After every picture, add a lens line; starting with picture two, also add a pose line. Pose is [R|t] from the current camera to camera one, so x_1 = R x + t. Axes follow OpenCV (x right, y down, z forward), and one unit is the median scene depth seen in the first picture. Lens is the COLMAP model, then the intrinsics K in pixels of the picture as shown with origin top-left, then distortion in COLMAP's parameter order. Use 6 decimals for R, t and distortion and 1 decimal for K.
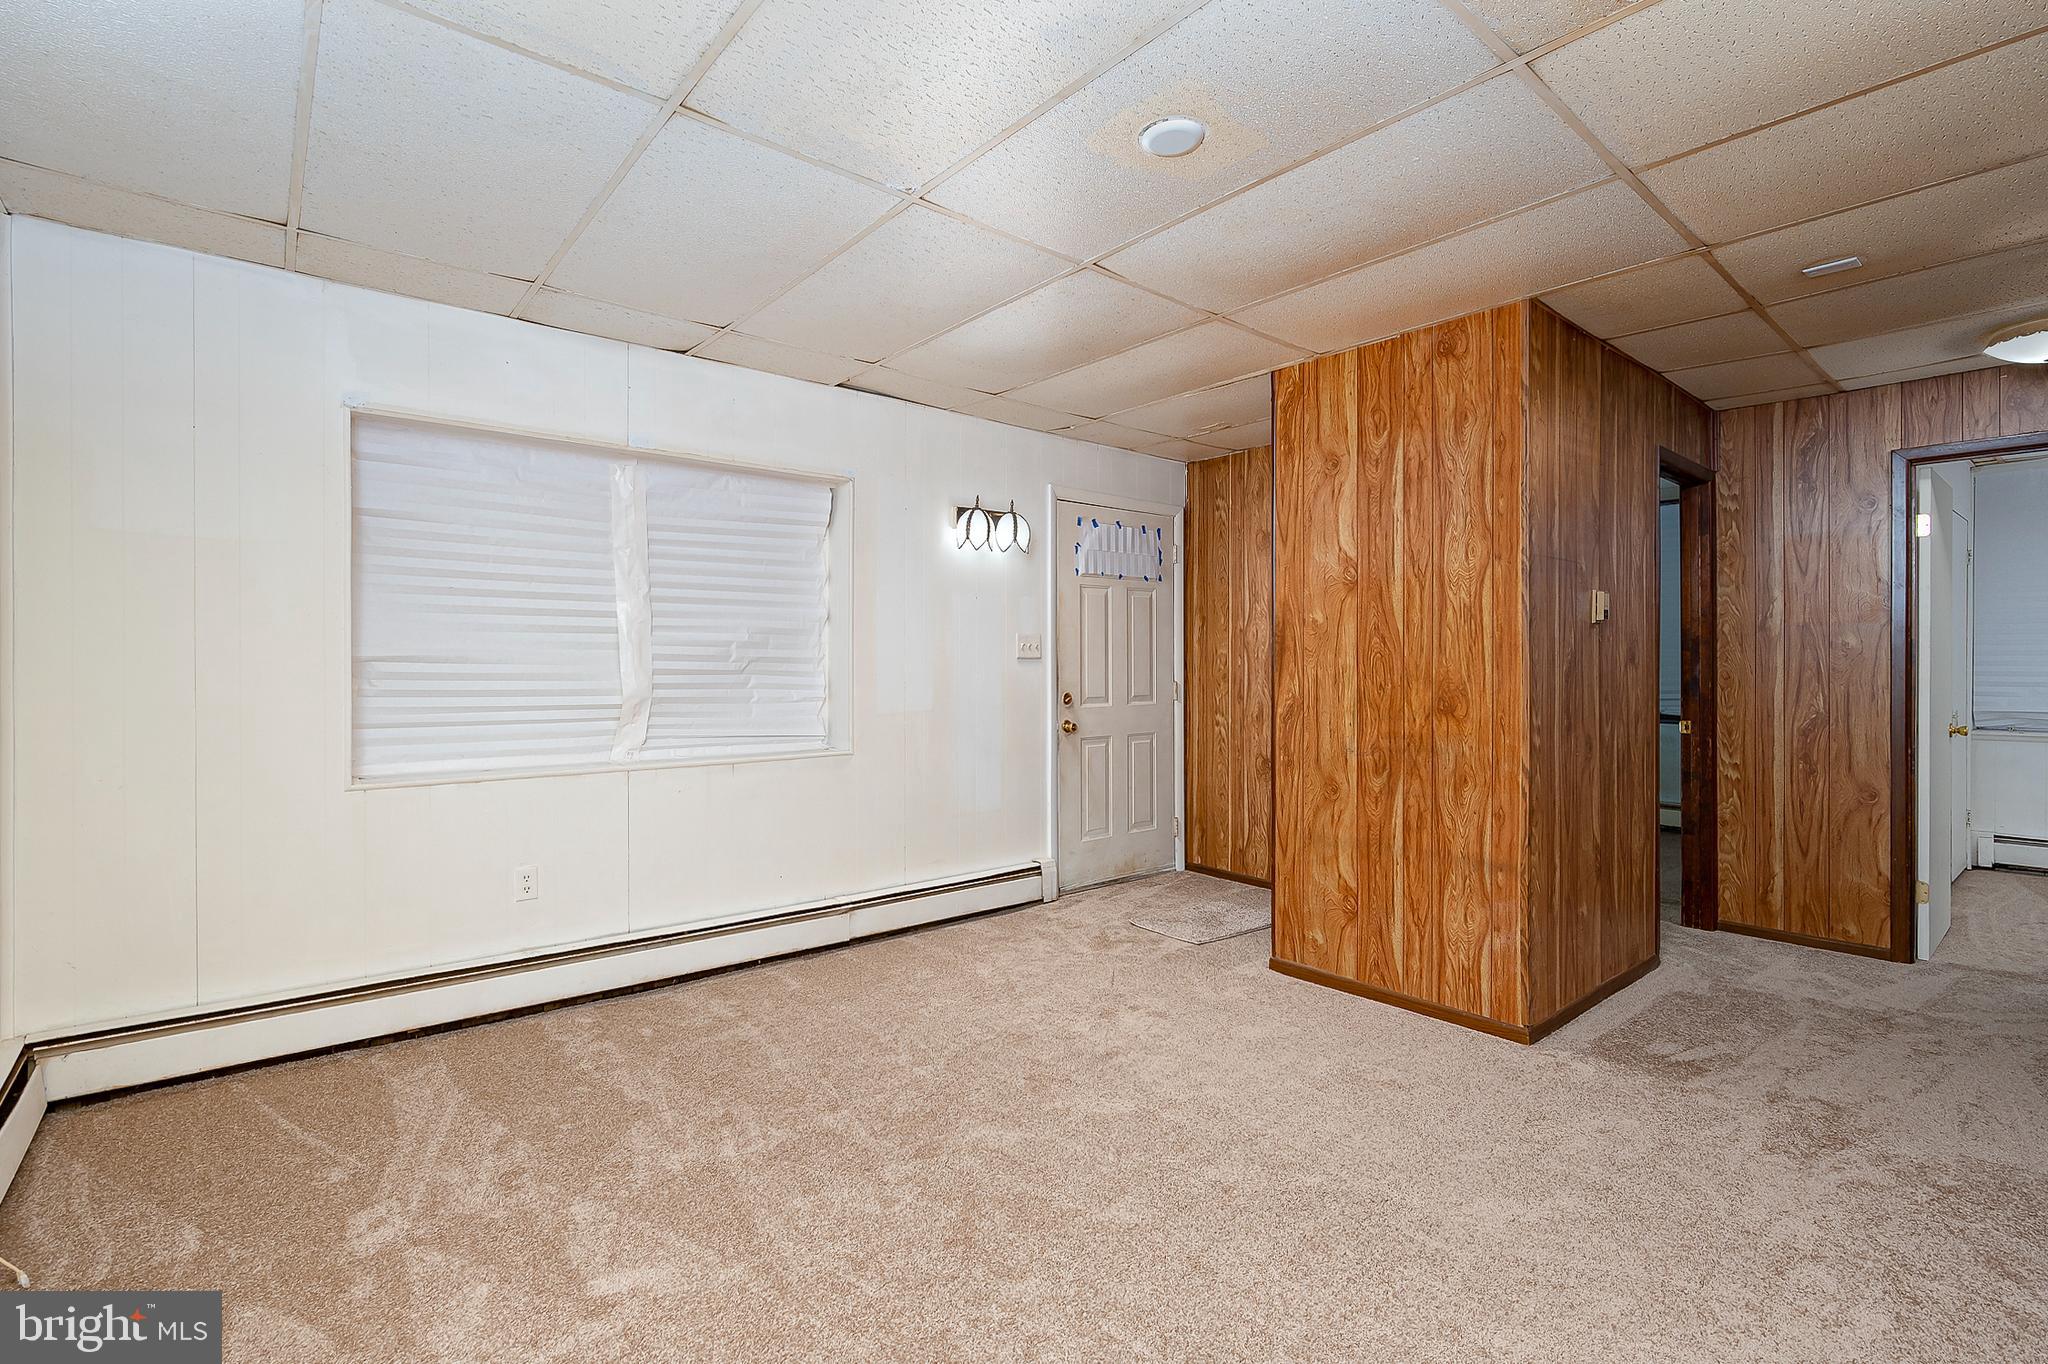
lens RADIAL K [[949.7, 0, 1024.8], [0, 949.7, 666.0], [0, 0, 1]] dist [0.000407, 0.000238]
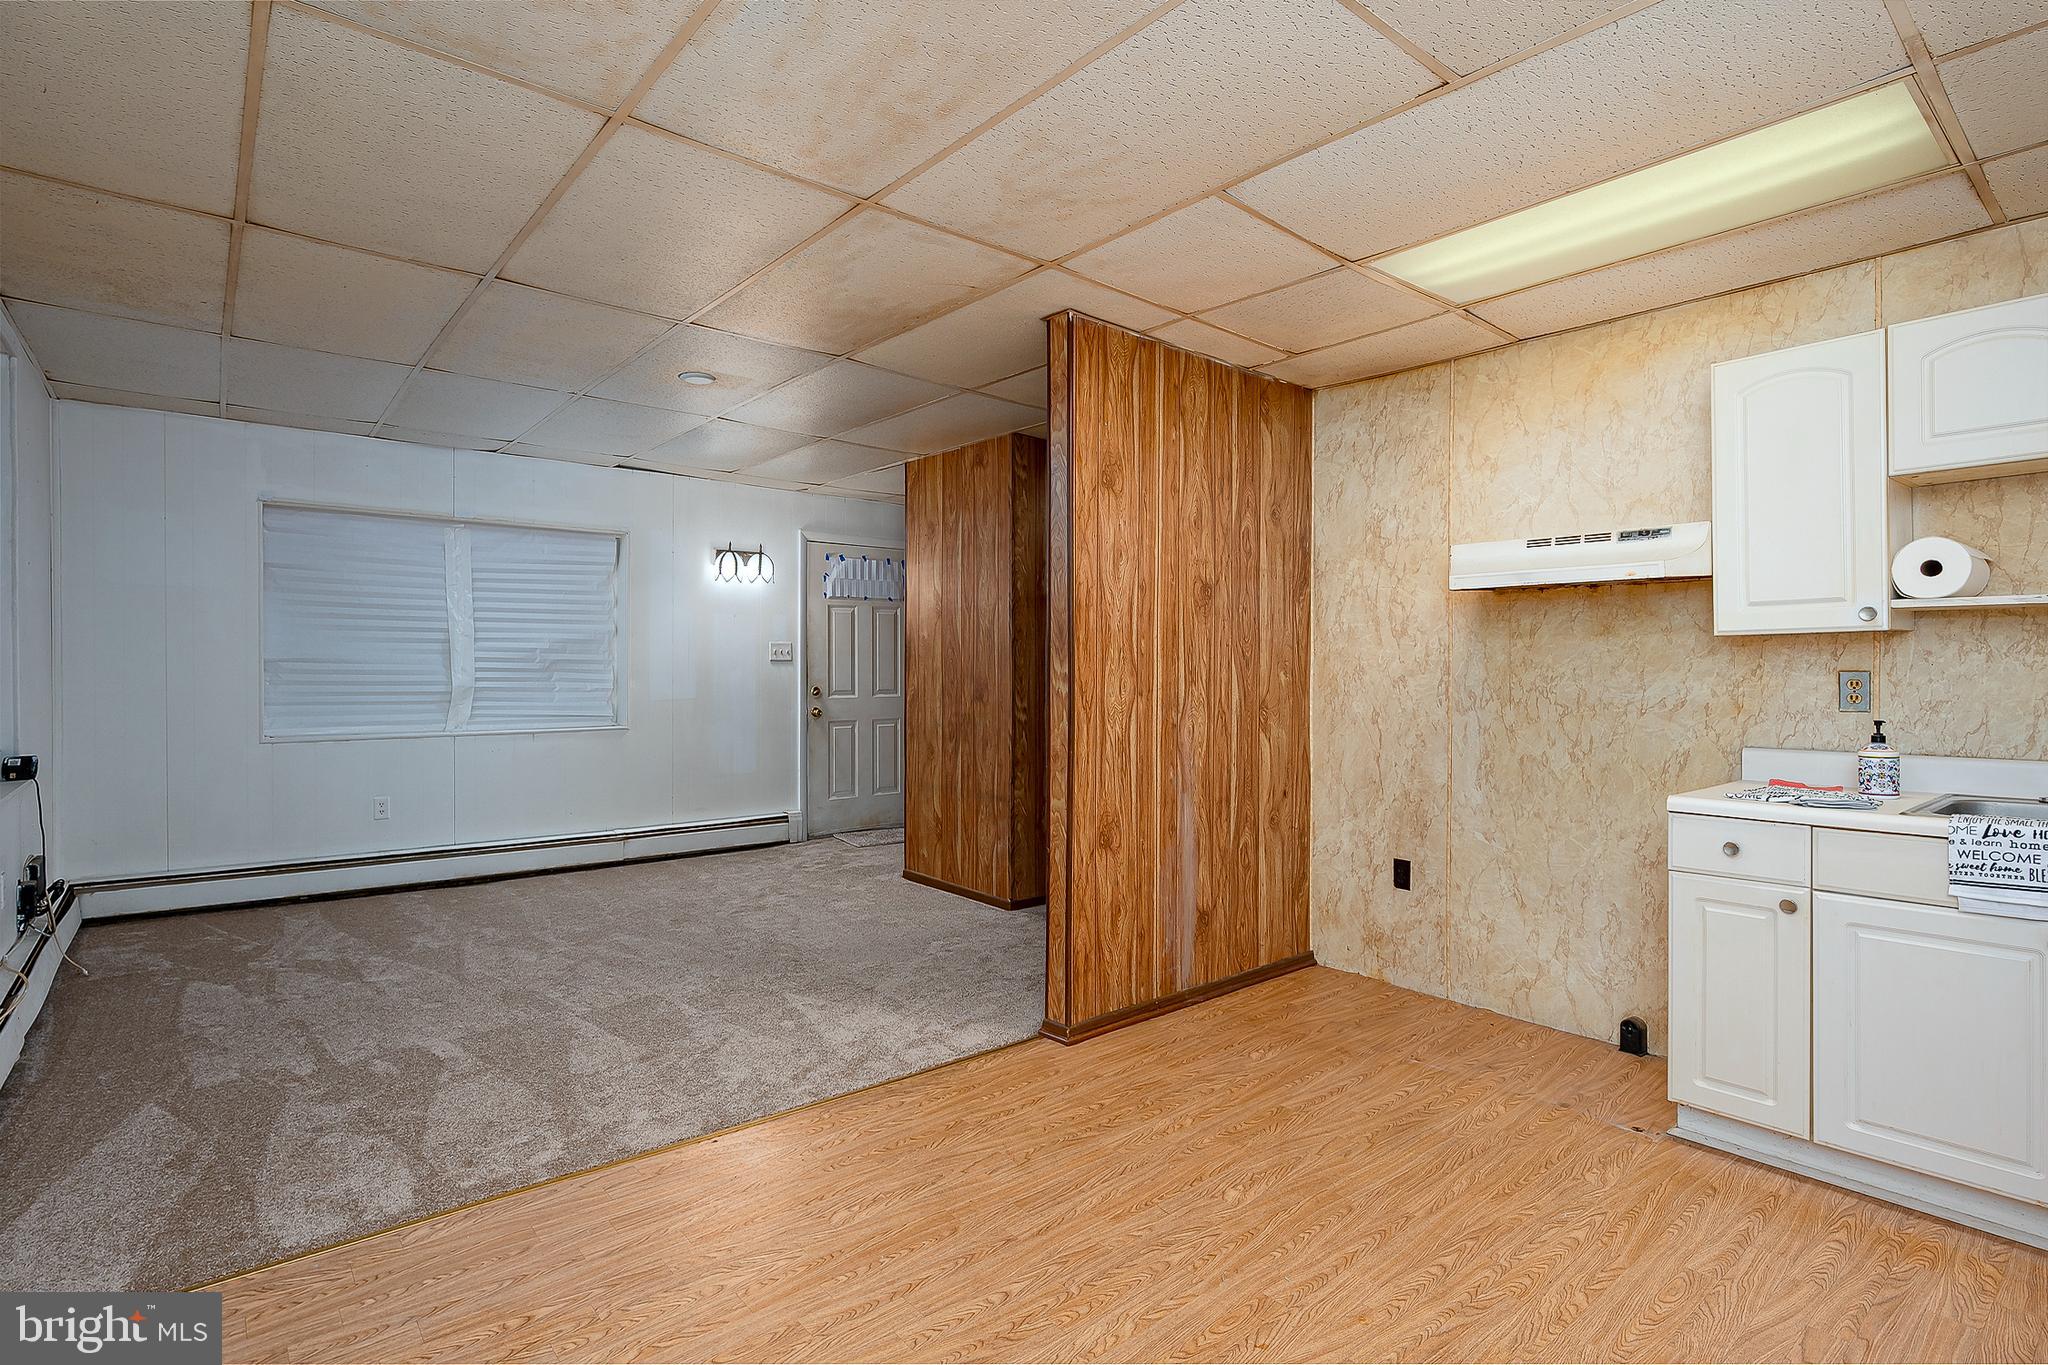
lens RADIAL K [[1014.9, 0, 1024.1], [0, 1014.9, 677.0], [0, 0, 1]] dist [-0.002763, 0.000060]
pose [[0.999929, 0.005266, -0.010736, 0.491585], [-0.005139, 0.999917, 0.011855, -0.005458], [0.010797, -0.011799, 0.999872, -0.575673]]
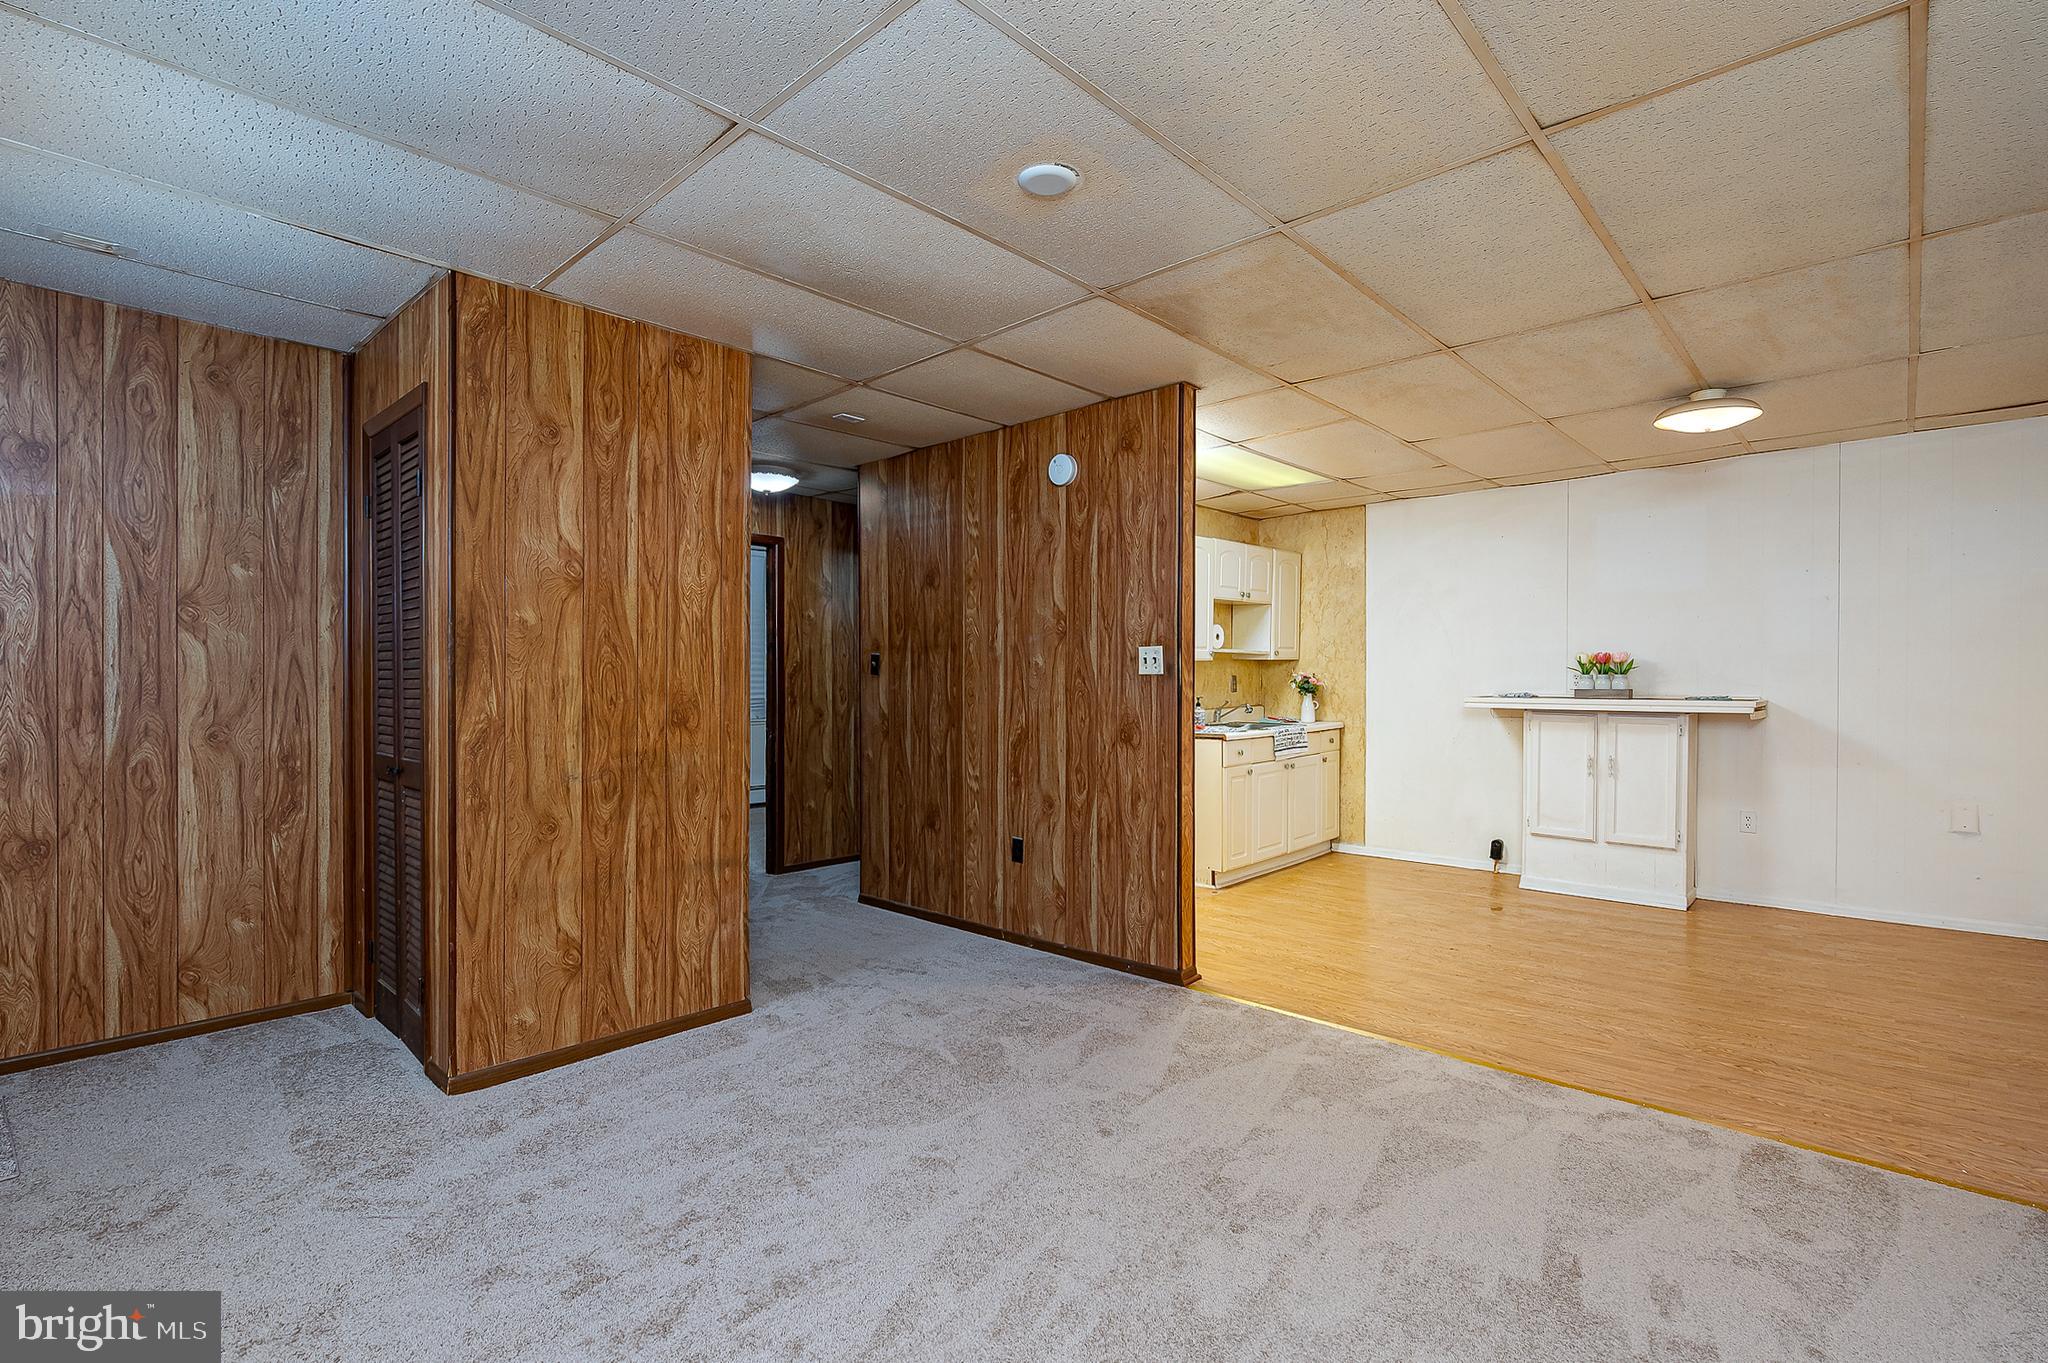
lens RADIAL K [[948.4, 0, 1017.6], [0, 948.4, 688.2], [0, 0, 1]] dist [-0.002467, -0.000374]
pose [[-0.115496, -0.009823, 0.993259, -0.544508], [-0.001986, 0.999951, 0.009659, 0.000177], [-0.993306, -0.000858, -0.115510, 0.702892]]
